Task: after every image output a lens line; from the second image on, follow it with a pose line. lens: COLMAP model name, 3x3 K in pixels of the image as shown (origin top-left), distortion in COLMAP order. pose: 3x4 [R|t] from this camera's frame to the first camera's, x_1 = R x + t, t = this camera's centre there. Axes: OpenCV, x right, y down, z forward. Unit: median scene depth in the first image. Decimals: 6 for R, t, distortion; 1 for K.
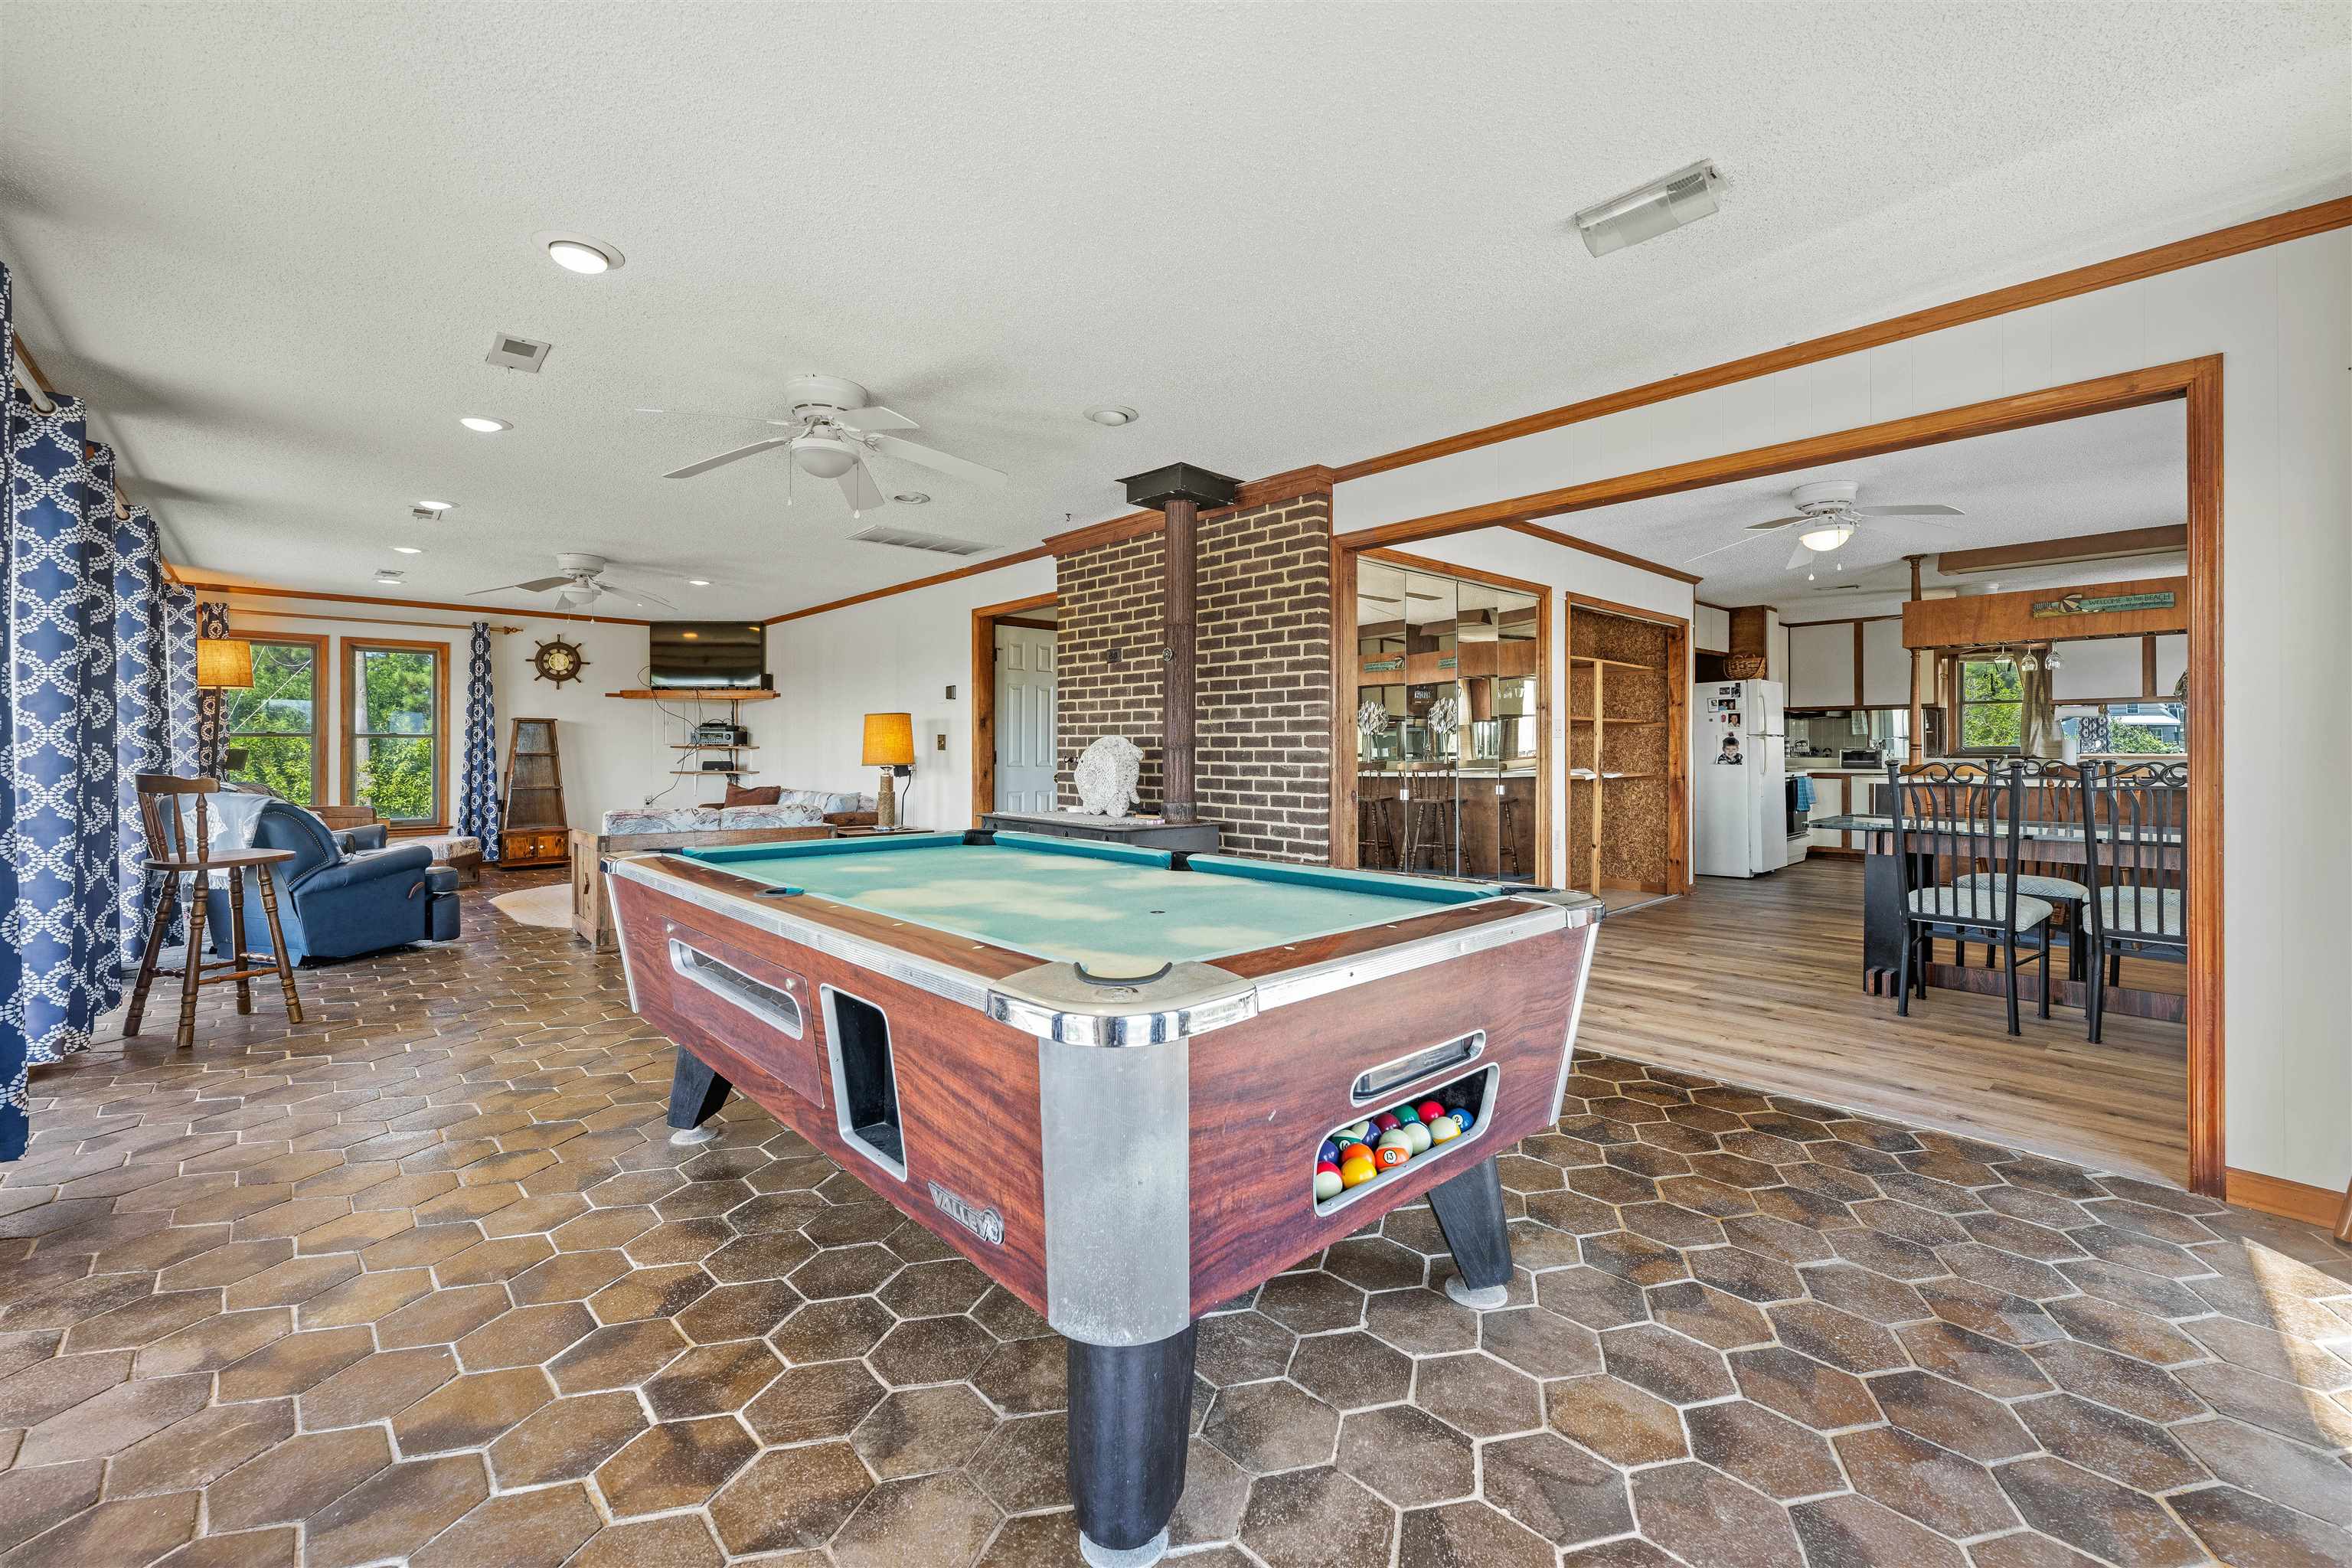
lens RADIAL K [[950.6, 0, 1192.3], [0, 950.6, 747.9], [0, 0, 1]] dist [-0.001013, 0.000128]
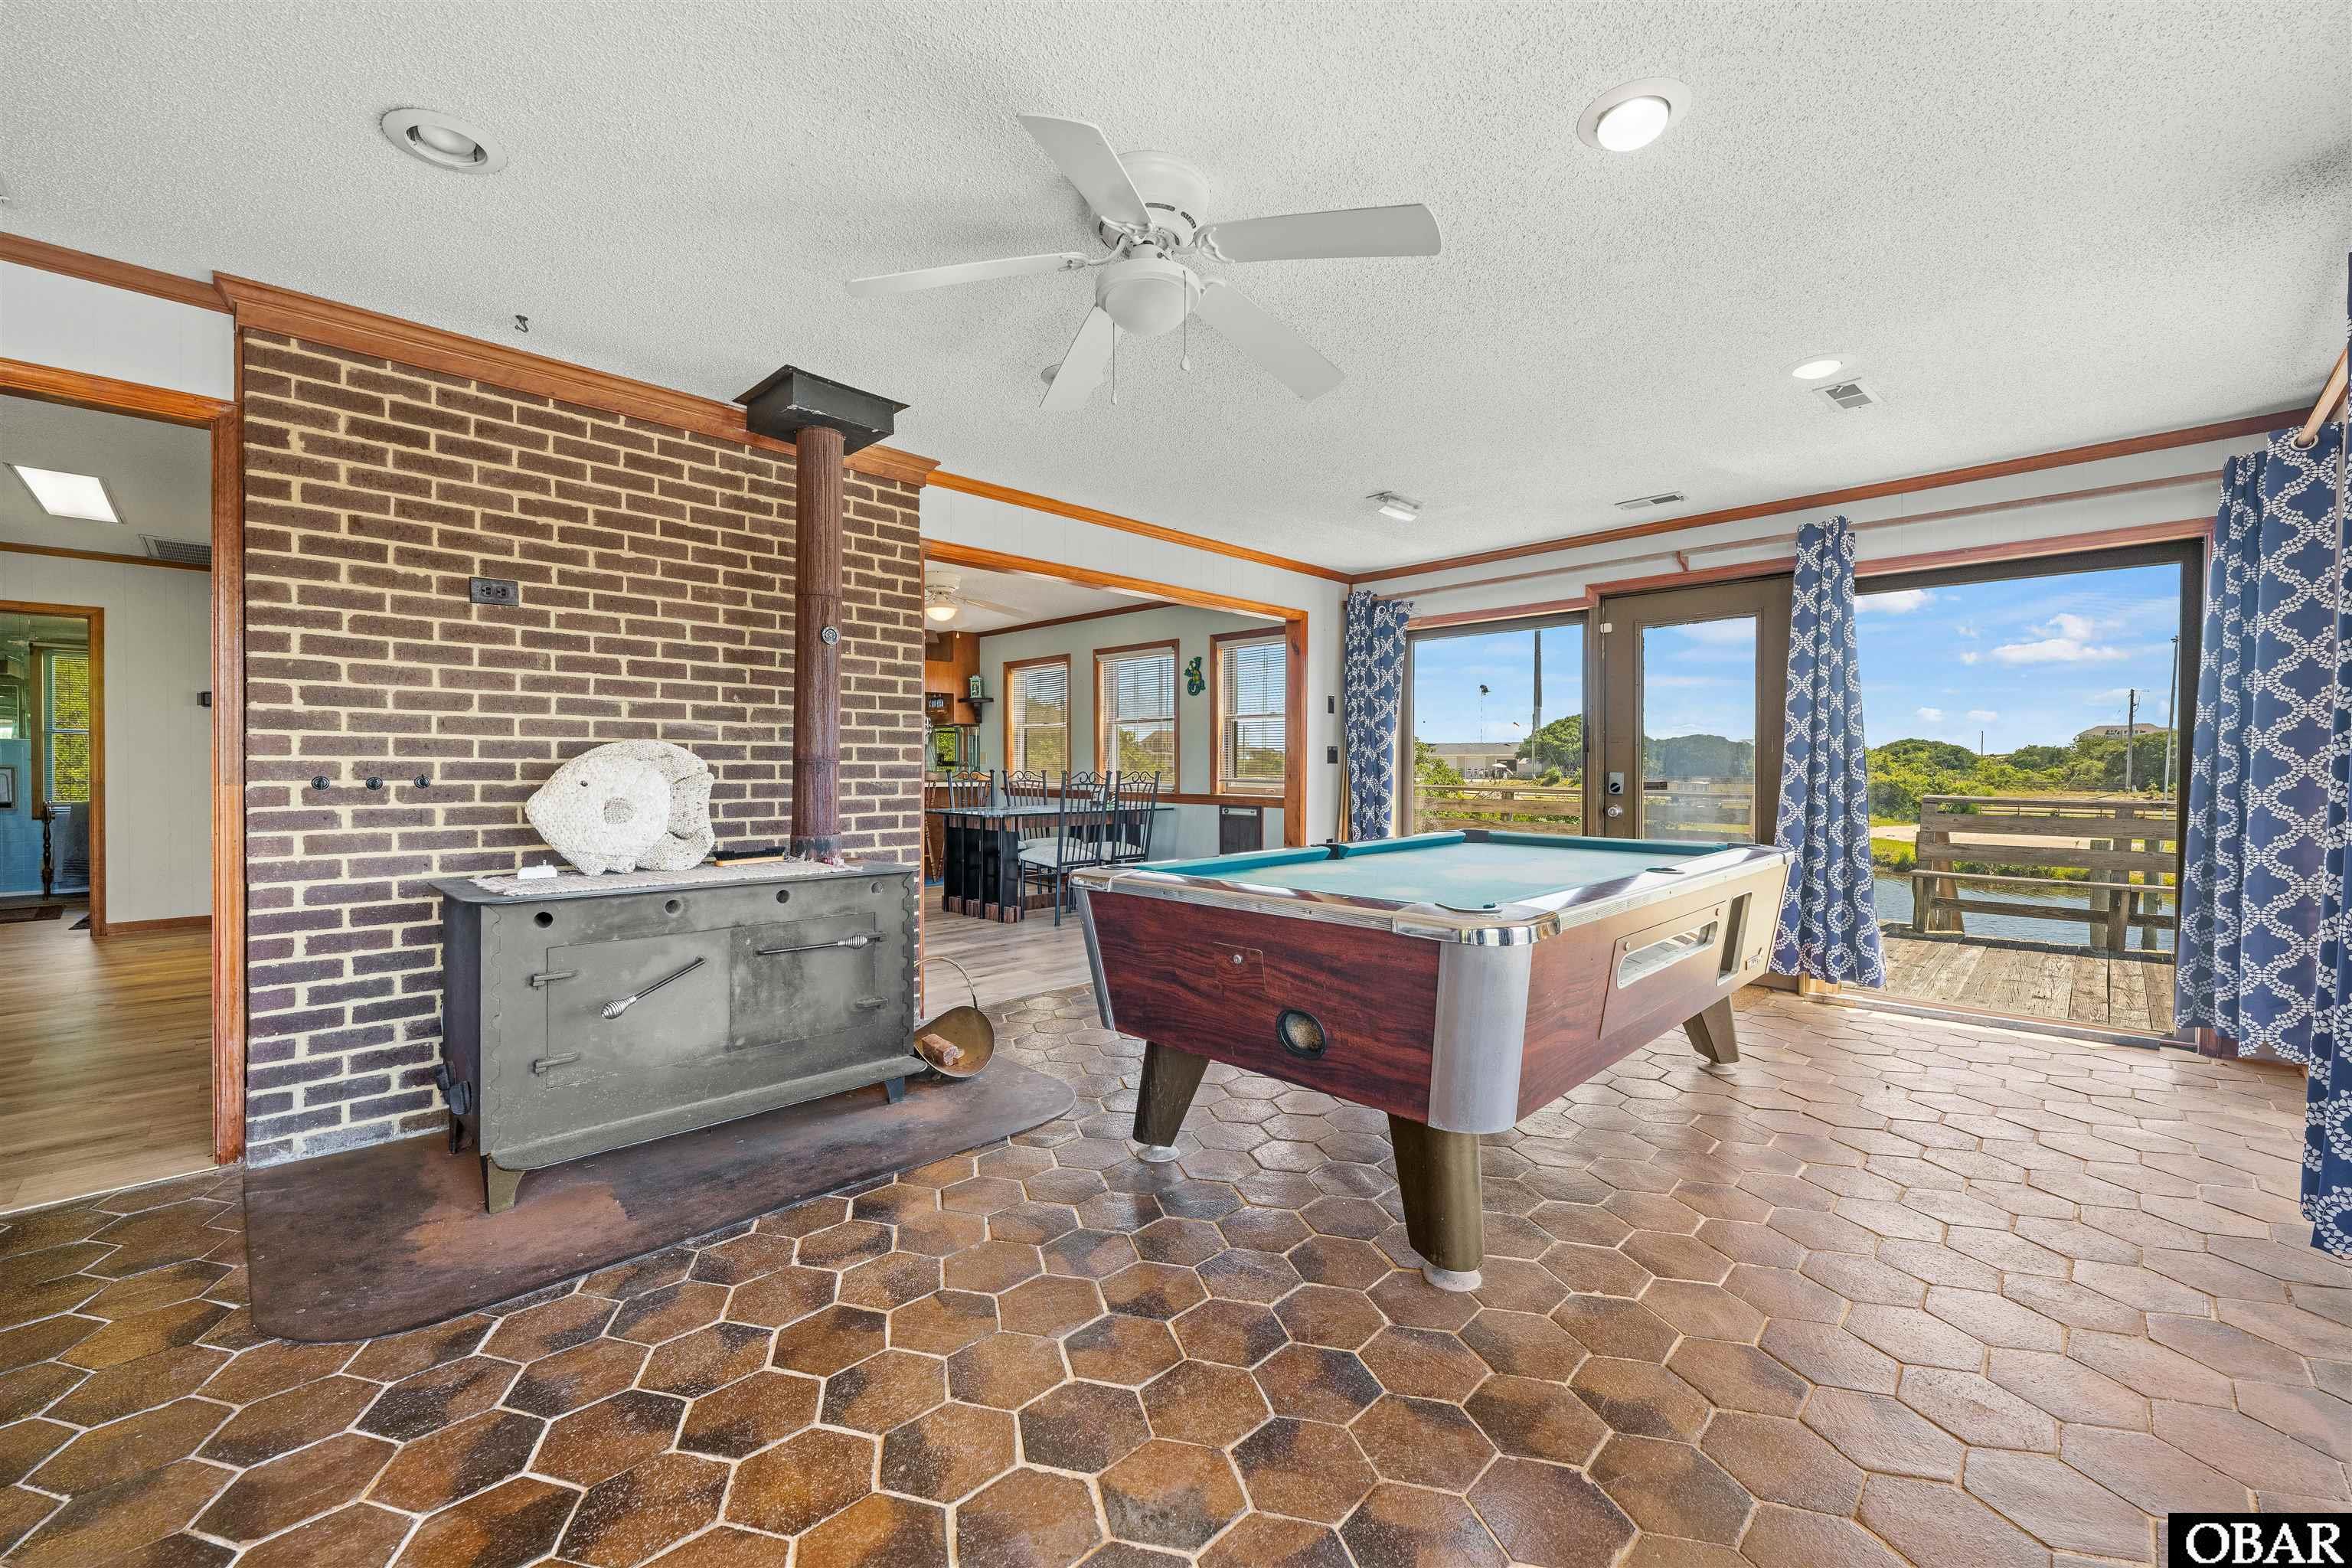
lens RADIAL K [[950.6, 0, 1140.3], [0, 950.6, 771.0], [0, 0, 1]] dist [-0.001013, 0.000128]
pose [[-0.013182, -0.008973, 0.999873, -0.471886], [-0.005746, 0.999944, 0.008898, -0.000346], [-0.999897, -0.005628, -0.013233, 0.468613]]
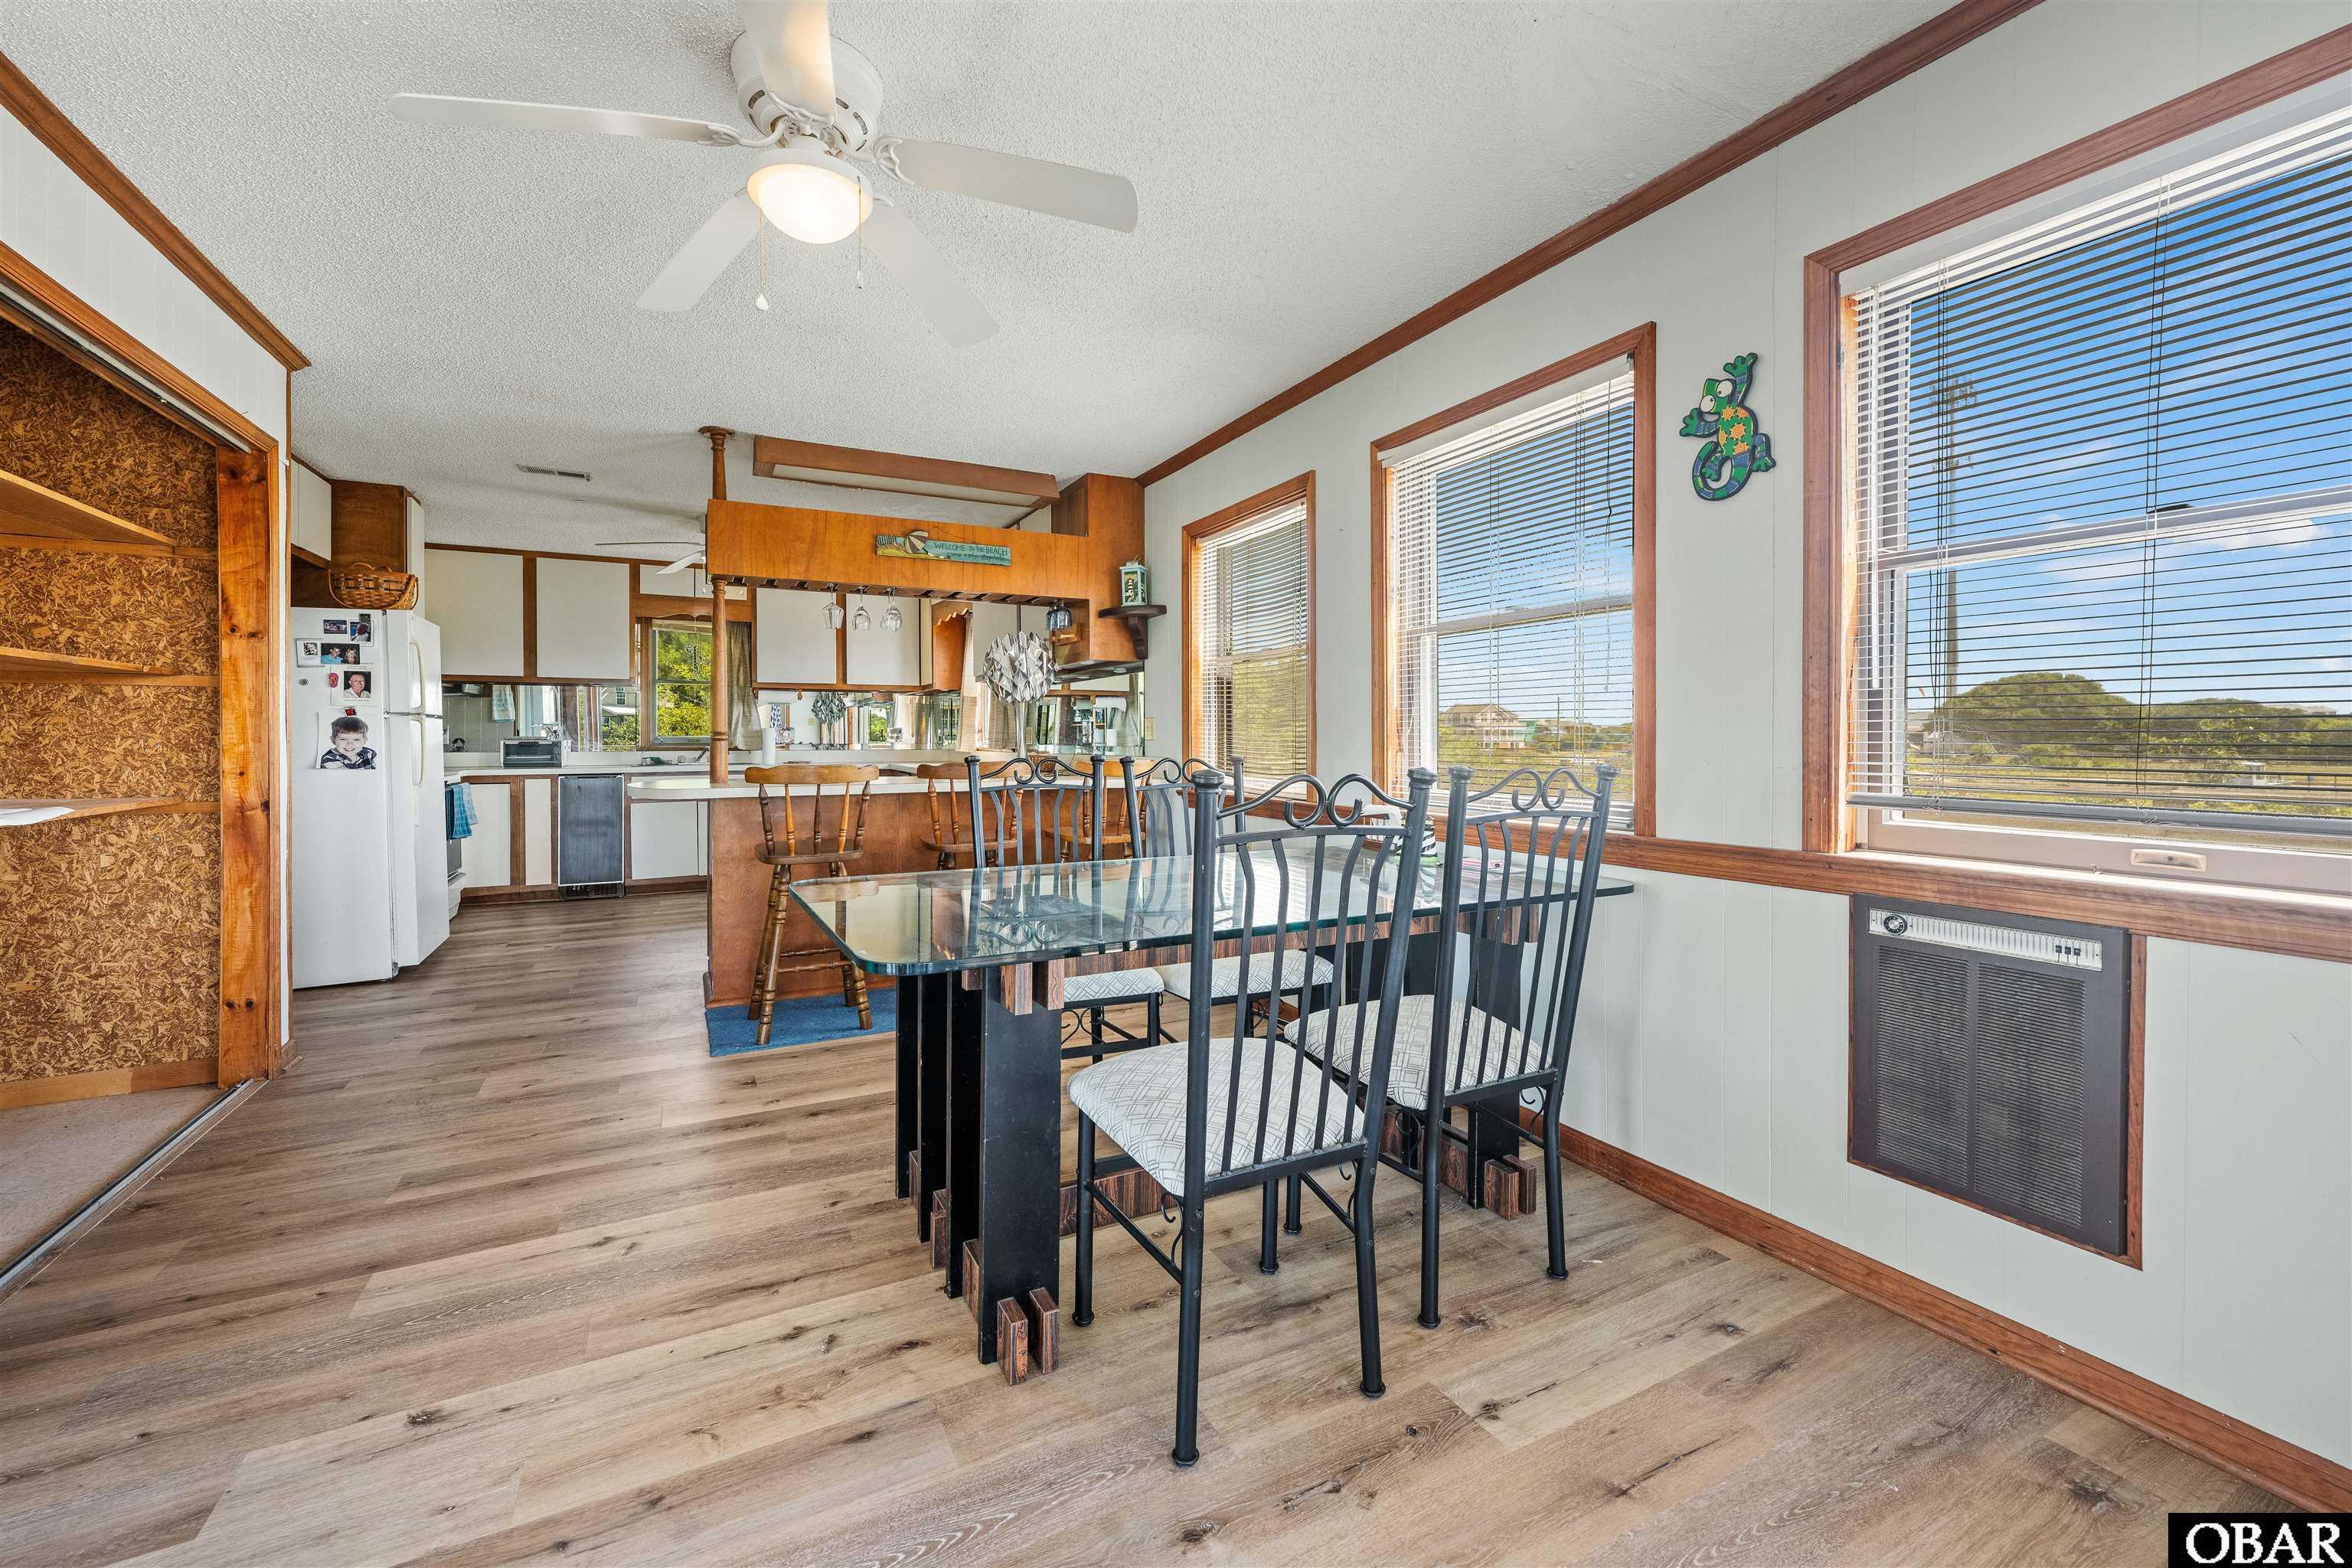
lens RADIAL K [[950.6, 0, 1172.4], [0, 950.6, 749.4], [0, 0, 1]] dist [-0.001013, 0.000128]
pose [[0.263789, -0.010384, 0.964525, 0.207000], [-0.000774, 0.999939, 0.010977, 0.000668], [-0.964580, -0.003642, 0.263765, 0.482843]]
